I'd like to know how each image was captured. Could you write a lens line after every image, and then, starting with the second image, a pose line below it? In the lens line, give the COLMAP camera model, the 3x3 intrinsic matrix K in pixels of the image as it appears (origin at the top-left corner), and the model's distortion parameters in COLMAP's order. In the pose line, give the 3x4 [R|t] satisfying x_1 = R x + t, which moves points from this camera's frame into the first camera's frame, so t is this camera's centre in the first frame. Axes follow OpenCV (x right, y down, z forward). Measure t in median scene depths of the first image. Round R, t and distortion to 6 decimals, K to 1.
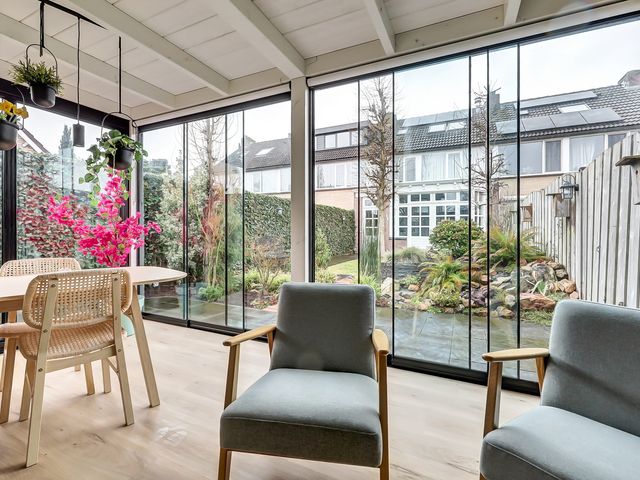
lens RADIAL K [[299.2, 0, 322.0], [0, 299.2, 232.9], [0, 0, 1]] dist [0.002973, 0.000012]
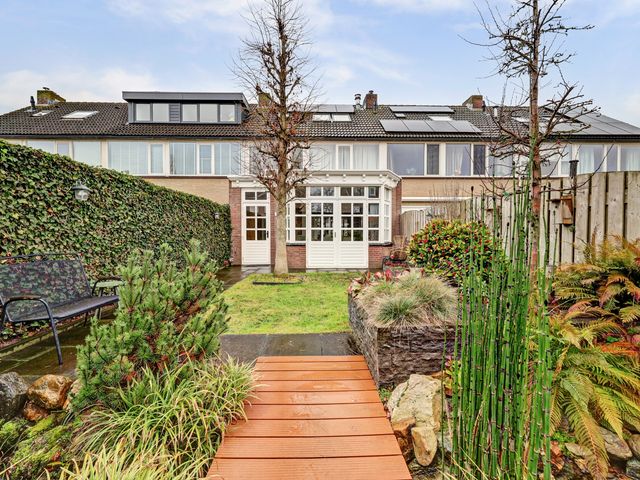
lens RADIAL K [[299.2, 0, 322.0], [0, 299.2, 232.9], [0, 0, 1]] dist [0.002973, 0.000012]
pose [[0.895457, -0.001763, 0.445145, -0.013590], [0.002900, 0.999994, -0.001872, -0.008538], [-0.445139, 0.002967, 0.895457, 0.284201]]
